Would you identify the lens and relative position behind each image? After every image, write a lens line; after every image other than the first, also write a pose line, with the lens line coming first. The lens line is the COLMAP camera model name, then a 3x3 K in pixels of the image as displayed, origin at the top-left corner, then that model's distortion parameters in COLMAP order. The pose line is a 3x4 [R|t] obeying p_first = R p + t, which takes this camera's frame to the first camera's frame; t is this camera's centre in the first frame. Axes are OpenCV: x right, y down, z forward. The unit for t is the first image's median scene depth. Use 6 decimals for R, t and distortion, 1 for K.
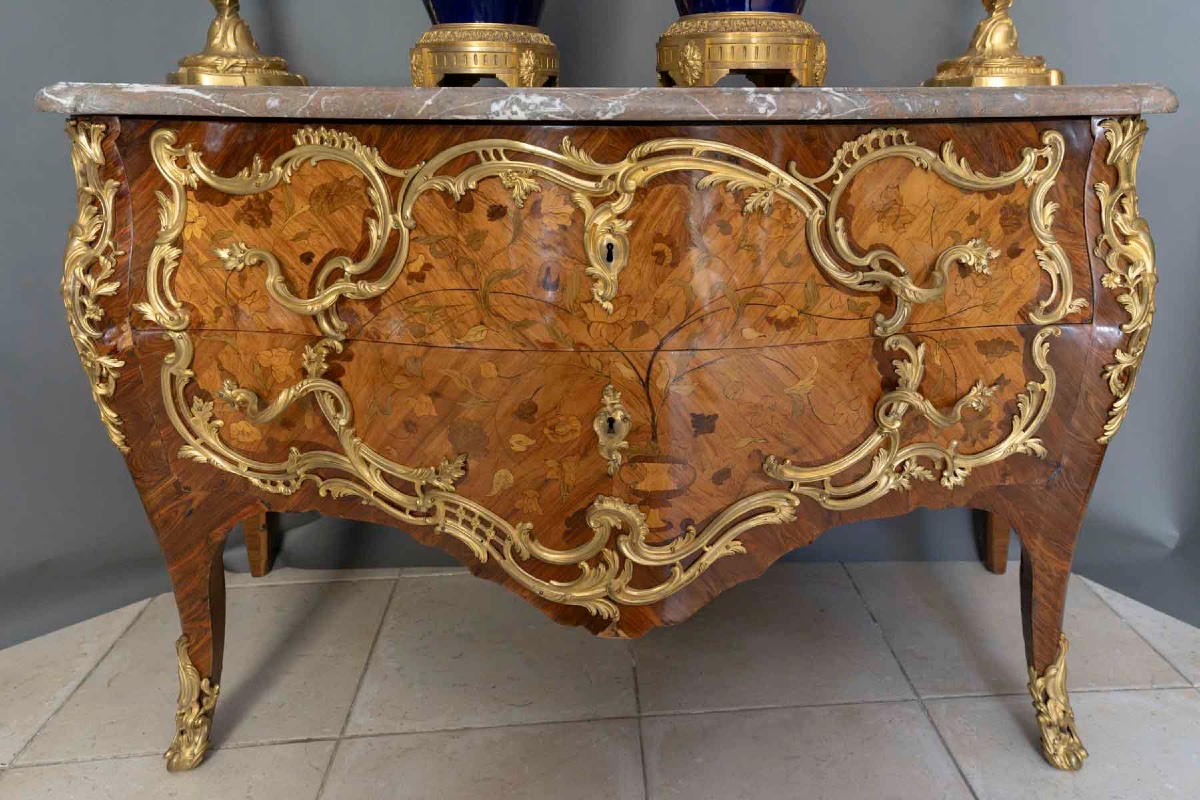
lens RADIAL K [[931.5, 0, 618.7], [0, 931.5, 368.6], [0, 0, 1]] dist [-0.011262, 0.032166]
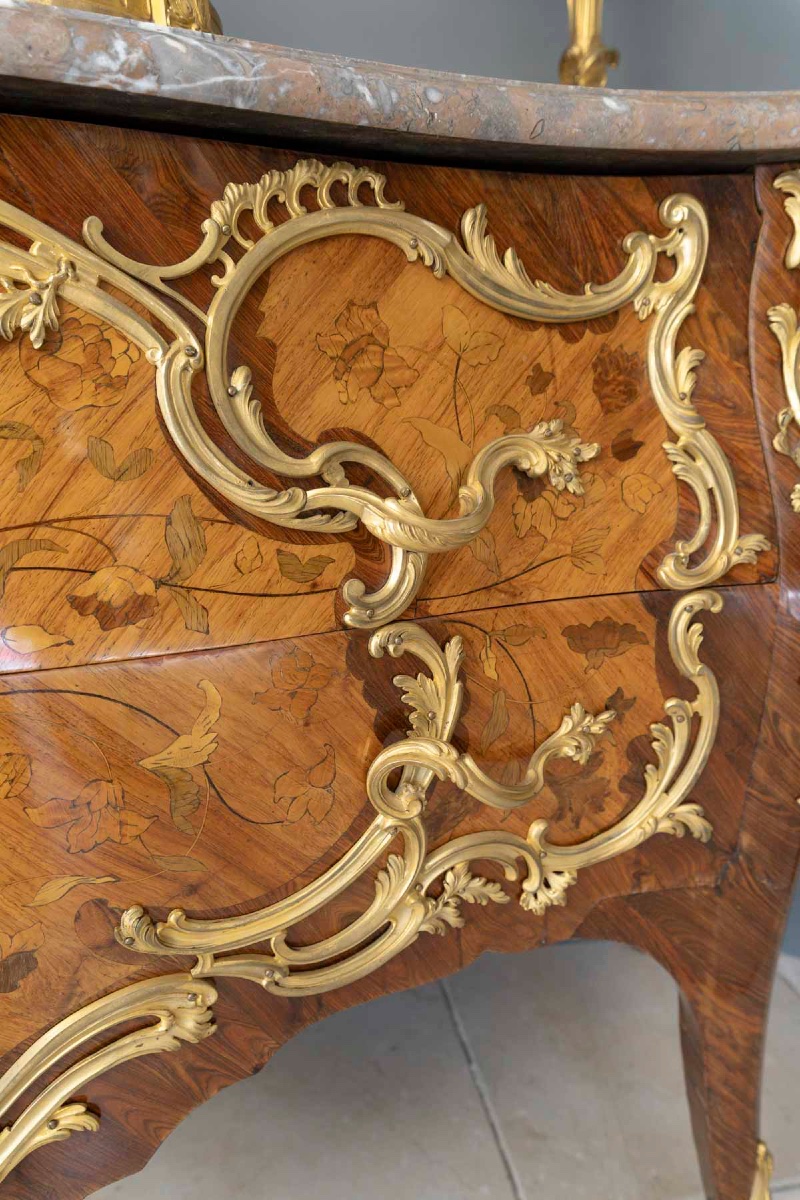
lens RADIAL K [[946.6, 0, 397.5], [0, 946.6, 607.3], [0, 0, 1]] dist [0.059635, 0.001146]
pose [[0.988666, -0.046526, 0.142739, 0.226693], [0.053894, 0.997383, -0.048197, -0.020678], [-0.140123, 0.055343, 0.988586, 0.514659]]
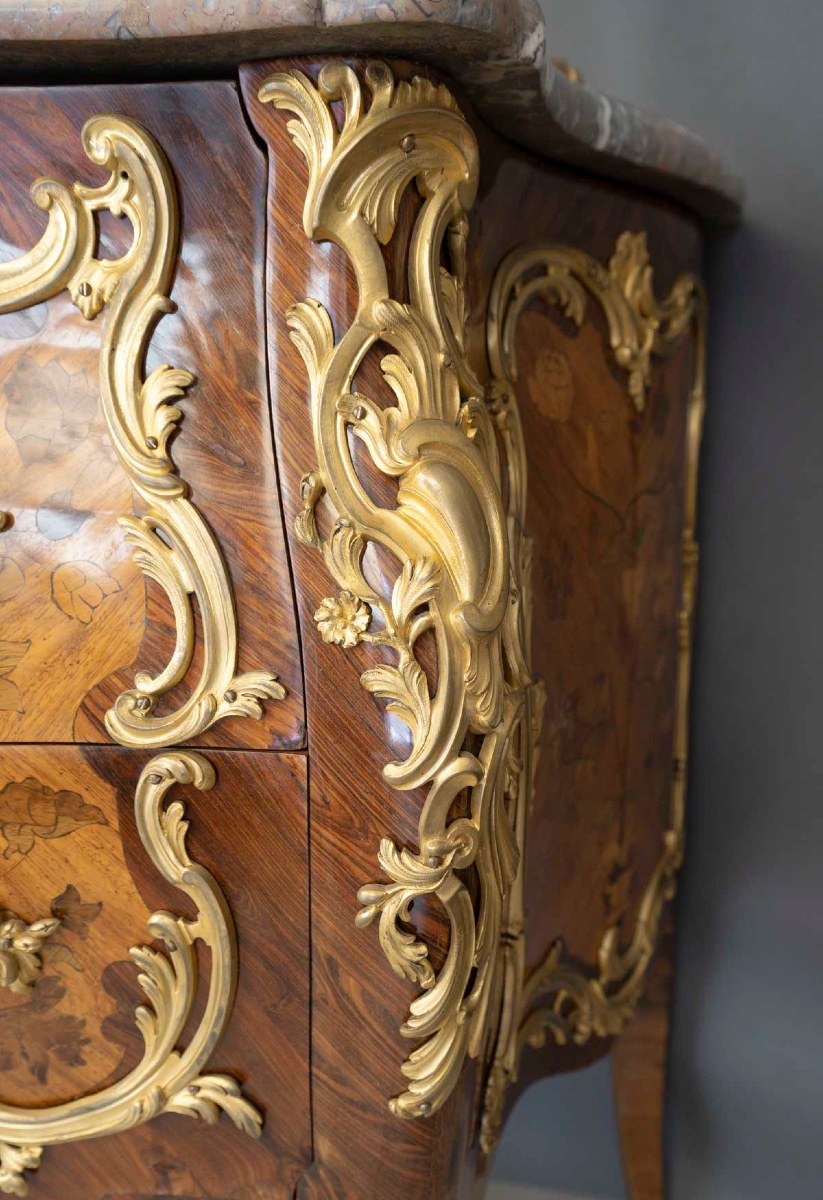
lens RADIAL K [[1172.6, 0, 404.8], [0, 1172.6, 658.9], [0, 0, 1]] dist [0.111683, -0.033673]
pose [[0.985850, 0.048517, -0.160455, 0.615246], [-0.054155, 0.998053, -0.030949, -0.070874], [0.158641, 0.039200, 0.986558, 0.618554]]
